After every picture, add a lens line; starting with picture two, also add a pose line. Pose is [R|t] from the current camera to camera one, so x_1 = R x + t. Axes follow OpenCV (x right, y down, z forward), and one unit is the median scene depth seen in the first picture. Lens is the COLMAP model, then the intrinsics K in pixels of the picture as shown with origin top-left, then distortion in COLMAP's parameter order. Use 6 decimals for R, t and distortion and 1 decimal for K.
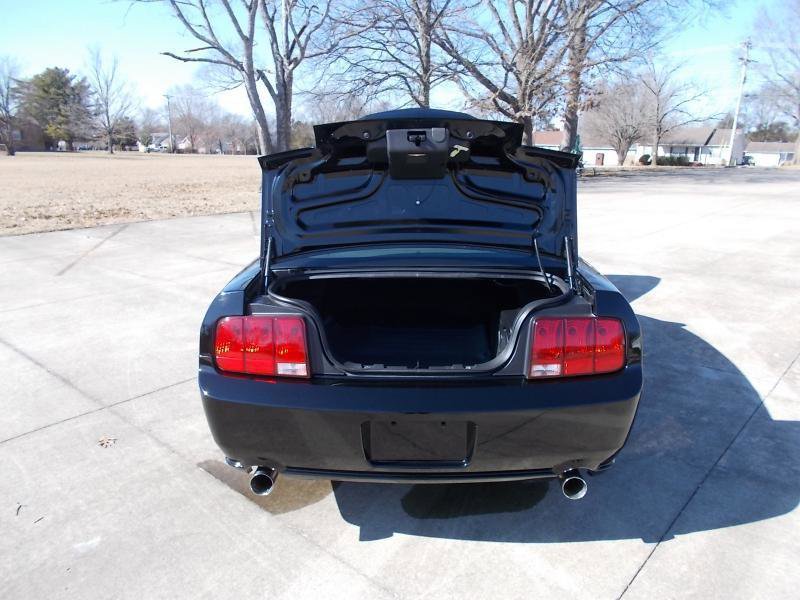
lens RADIAL K [[610.4, 0, 407.0], [0, 610.4, 296.4], [0, 0, 1]] dist [0.005561, -0.013204]
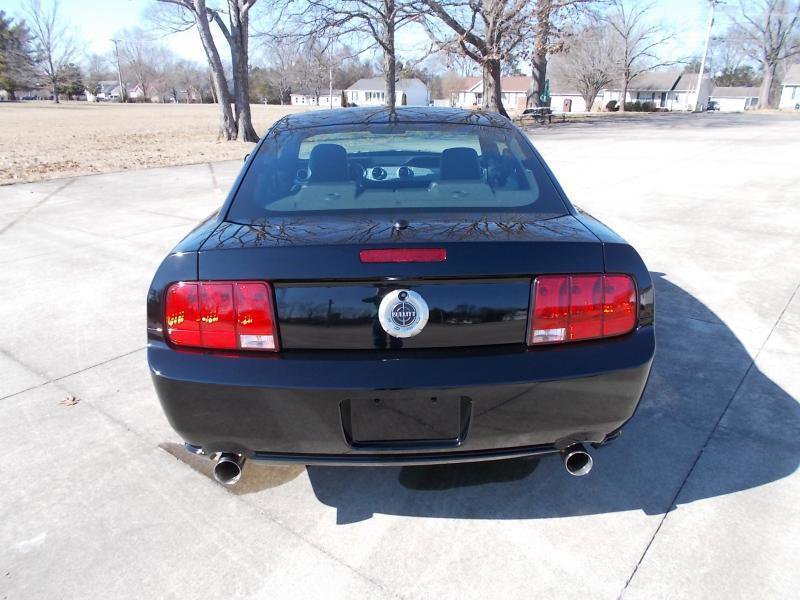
lens RADIAL K [[610.4, 0, 406.1], [0, 610.4, 304.0], [0, 0, 1]] dist [0.005561, -0.013204]
pose [[0.998458, -0.023637, 0.050238, -0.011229], [0.019017, 0.995712, 0.090534, -0.003542], [-0.052162, -0.089439, 0.994625, 0.074977]]
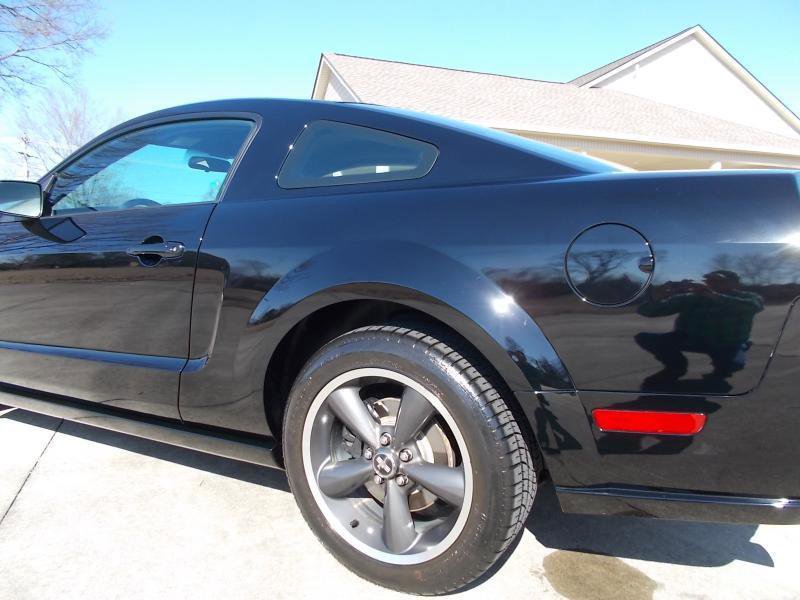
lens RADIAL K [[610.4, 0, 398.5], [0, 610.4, 295.0], [0, 0, 1]] dist [0.005561, -0.013204]
pose [[0.481831, -0.078027, 0.872784, -0.499025], [0.219100, 0.975118, -0.033781, 0.022929], [-0.848431, 0.207503, 0.486937, 0.569737]]
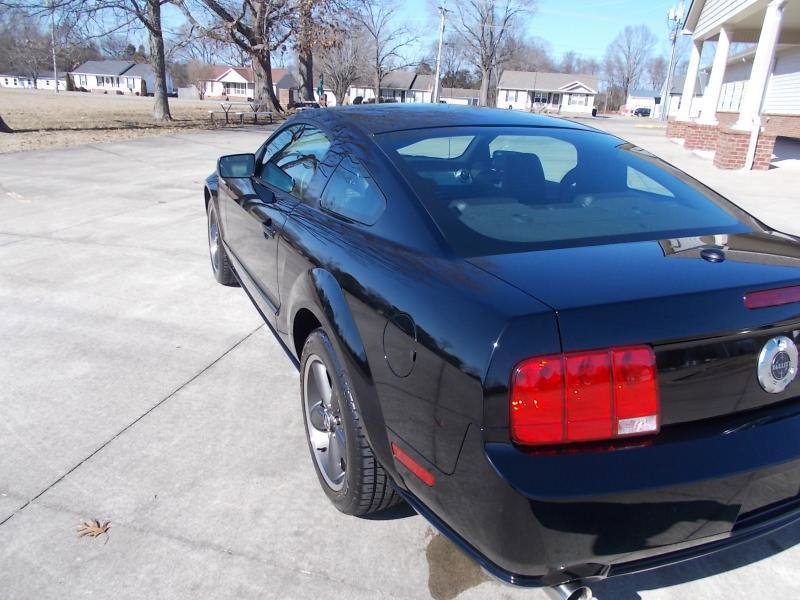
lens RADIAL K [[610.4, 0, 396.0], [0, 610.4, 296.3], [0, 0, 1]] dist [0.005561, -0.013204]
pose [[0.902197, -0.105172, 0.418306, -0.352606], [0.065867, 0.992036, 0.107361, -0.053199], [-0.426266, -0.069308, 0.901939, 0.280059]]
